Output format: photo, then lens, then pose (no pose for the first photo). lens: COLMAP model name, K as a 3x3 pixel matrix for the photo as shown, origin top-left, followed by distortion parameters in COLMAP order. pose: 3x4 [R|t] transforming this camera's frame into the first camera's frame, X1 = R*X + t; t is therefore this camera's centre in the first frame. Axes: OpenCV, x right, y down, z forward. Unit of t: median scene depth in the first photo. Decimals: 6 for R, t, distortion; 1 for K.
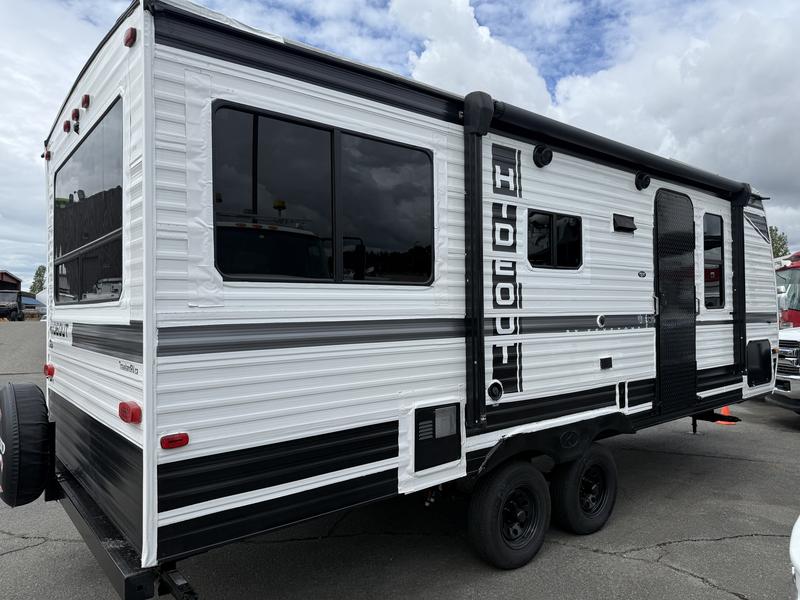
lens RADIAL K [[552.2, 0, 381.5], [0, 552.2, 297.4], [0, 0, 1]] dist [0.153168, -0.179663]
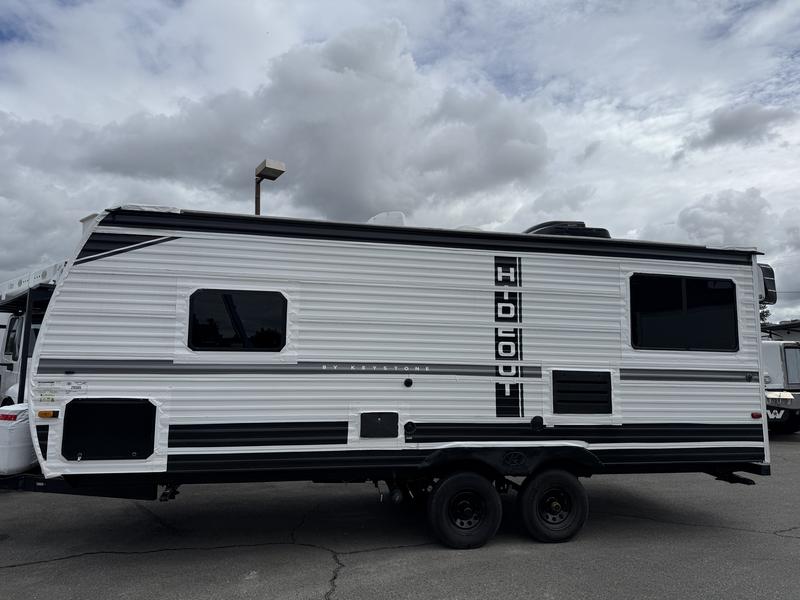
lens RADIAL K [[552.2, 0, 381.5], [0, 552.2, 297.4], [0, 0, 1]] dist [0.153168, -0.179663]
pose [[0.889838, -0.034585, -0.454964, 0.607408], [-0.020496, 0.993087, -0.115577, 0.035002], [0.455816, 0.112170, 0.882978, -0.510971]]
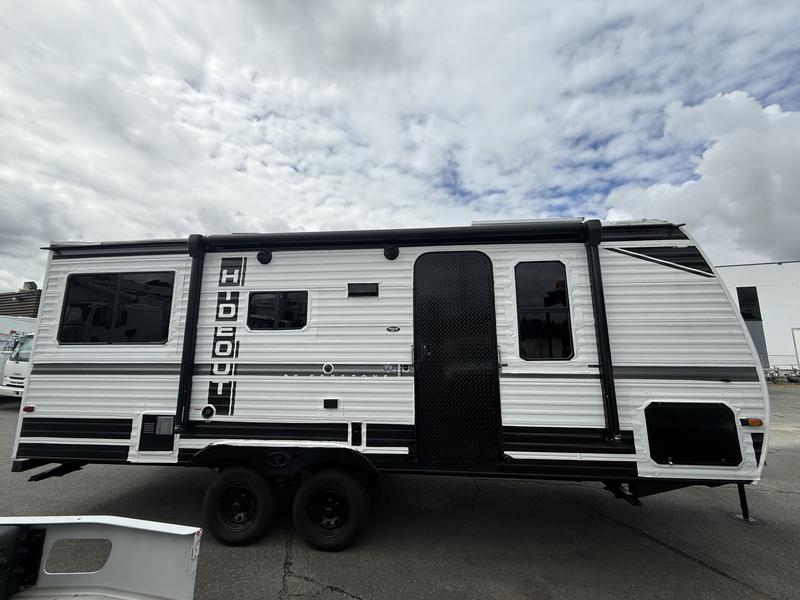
lens RADIAL K [[320.0, 0, 400.0], [0, 320.0, 300.0], [0, 0, 1]] dist [0.002309, 0.000401]
pose [[0.713094, -0.117886, -0.691086, 1.193553], [0.006059, 0.986761, -0.162070, 0.008558], [0.701042, 0.111384, 0.704368, 0.691031]]
